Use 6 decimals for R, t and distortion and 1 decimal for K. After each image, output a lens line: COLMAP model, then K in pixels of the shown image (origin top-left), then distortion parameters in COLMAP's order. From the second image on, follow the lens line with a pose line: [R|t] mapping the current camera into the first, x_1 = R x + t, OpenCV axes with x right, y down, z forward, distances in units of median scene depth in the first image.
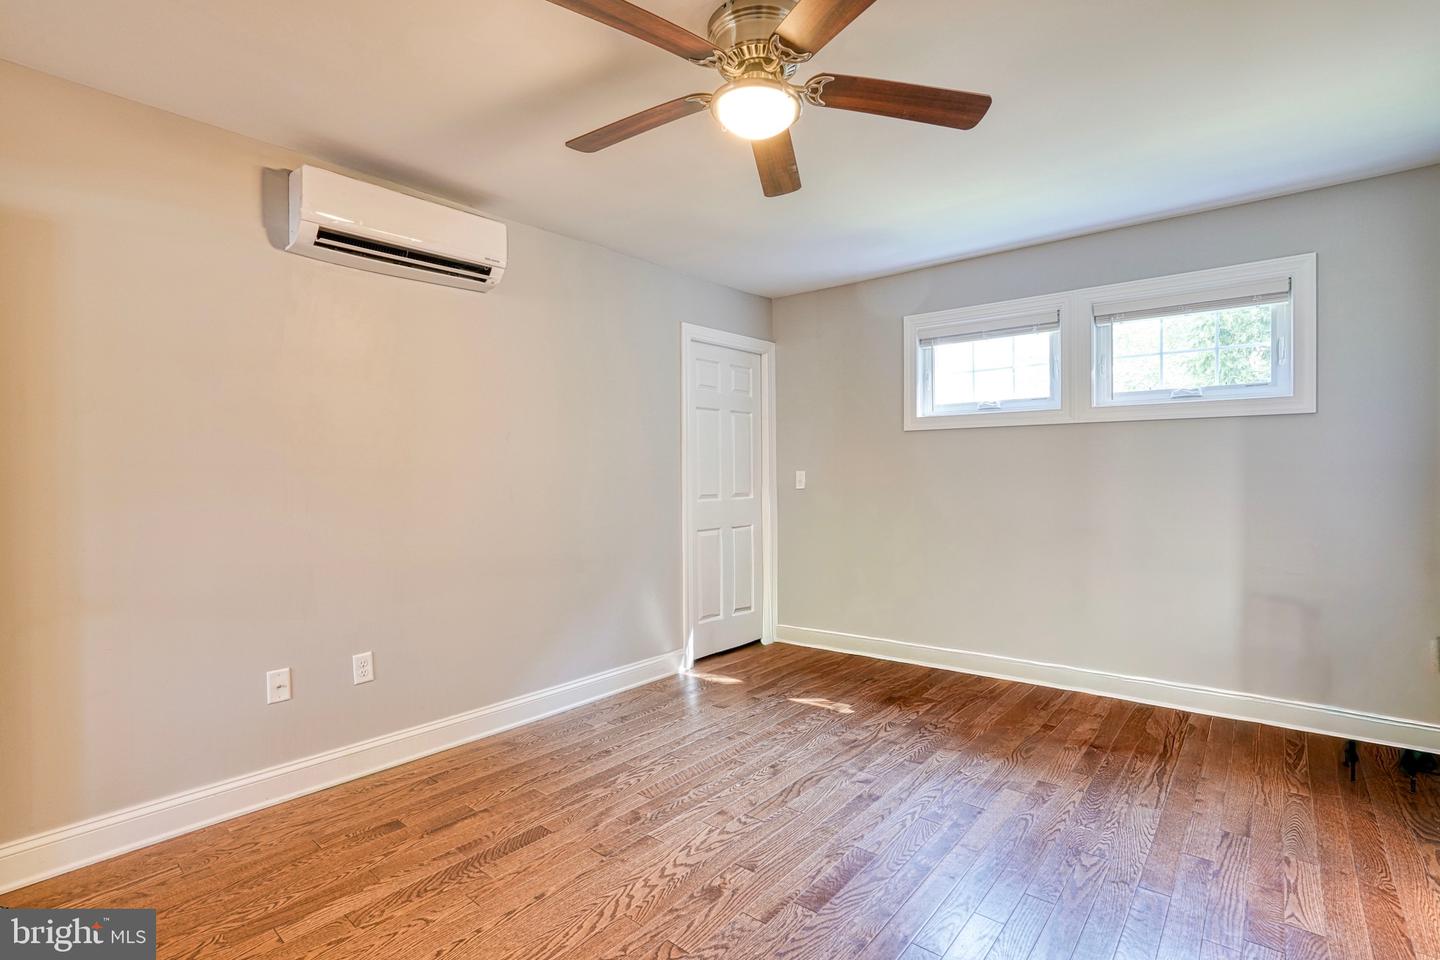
lens RADIAL K [[677.6, 0, 699.8], [0, 677.6, 478.3], [0, 0, 1]] dist [-0.056279, 0.020021]
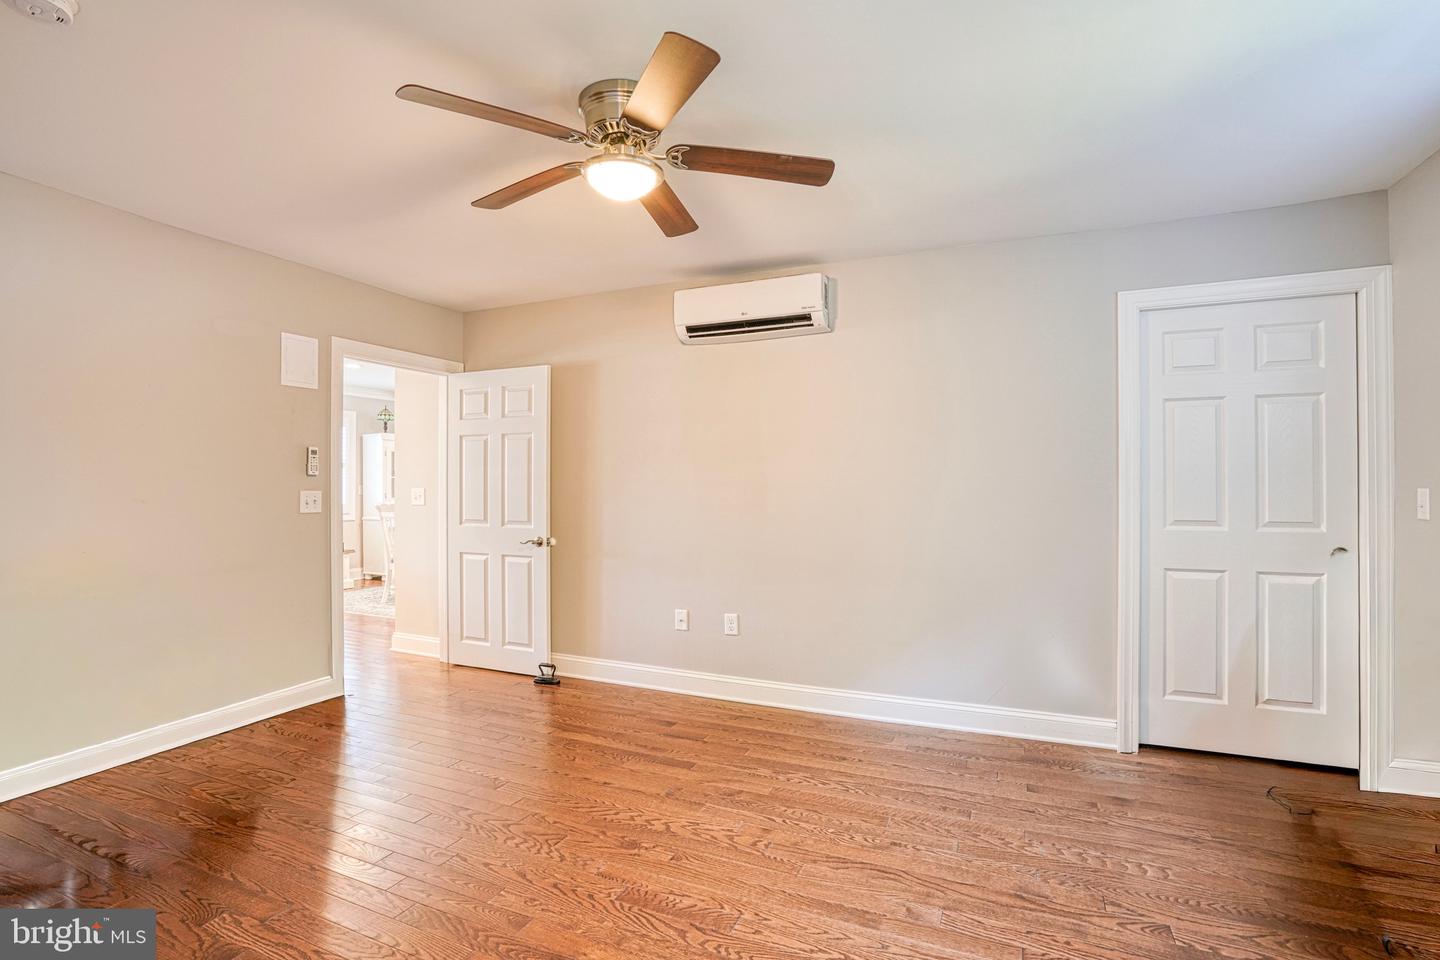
lens RADIAL K [[659.2, 0, 741.6], [0, 659.2, 477.2], [0, 0, 1]] dist [-0.067201, 0.027001]
pose [[0.318197, -0.006514, -0.948002, 0.753737], [-0.012893, 0.999854, -0.011198, -0.010445], [0.947937, 0.015786, 0.318066, 0.524188]]
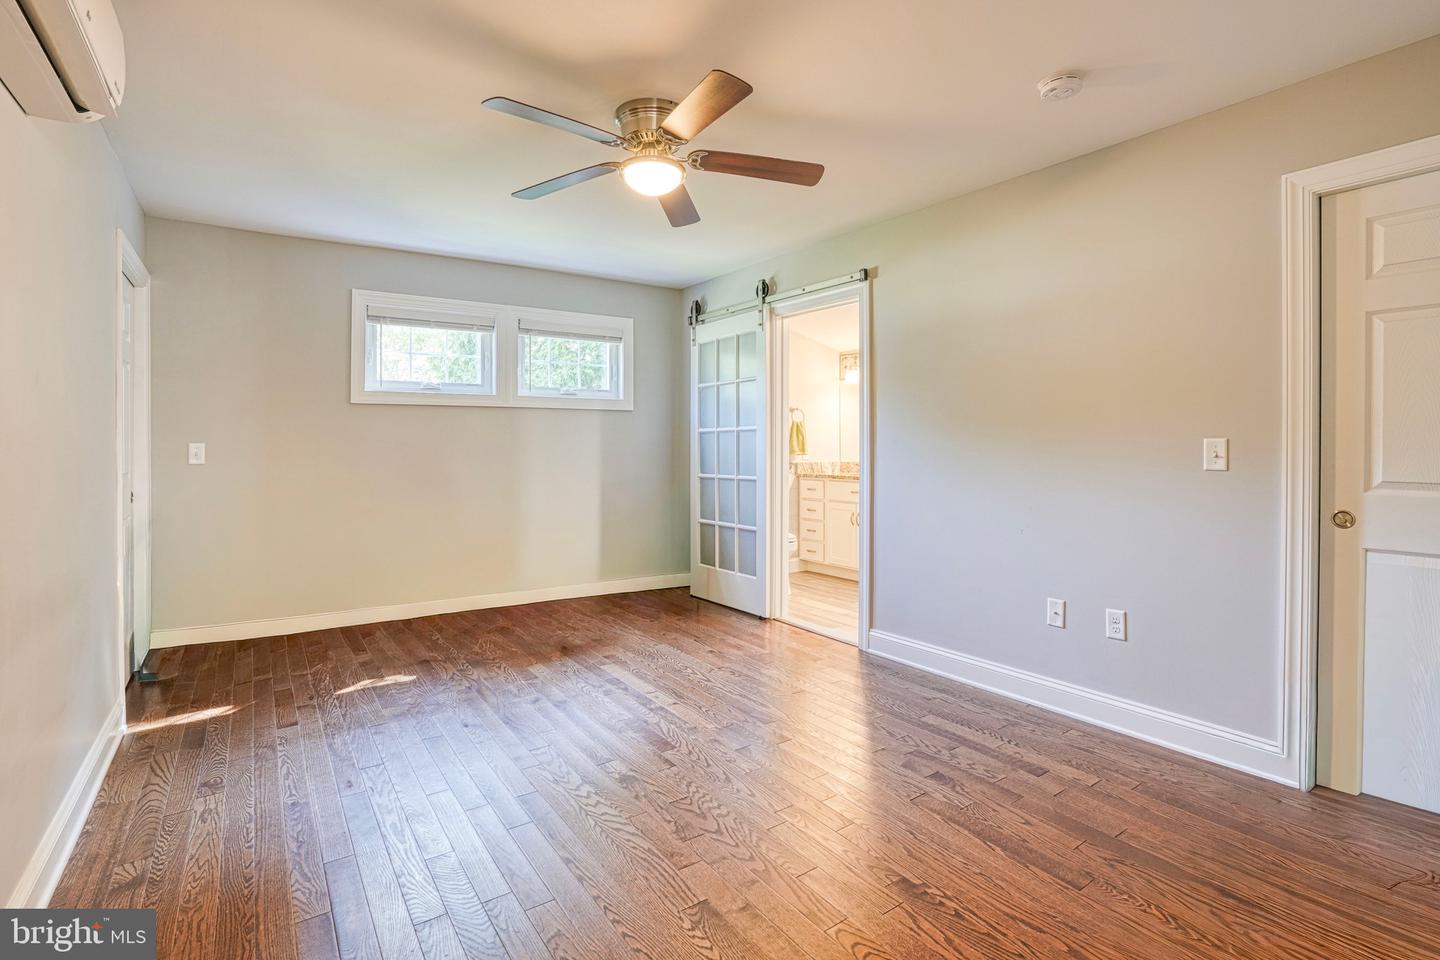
lens RADIAL K [[671.5, 0, 725.2], [0, 671.5, 446.7], [0, 0, 1]] dist [-0.056363, 0.019365]
pose [[0.245775, 0.001738, 0.969325, -0.734363], [0.011173, 0.999927, -0.004626, 0.006167], [-0.969263, 0.011967, 0.245737, 0.329243]]
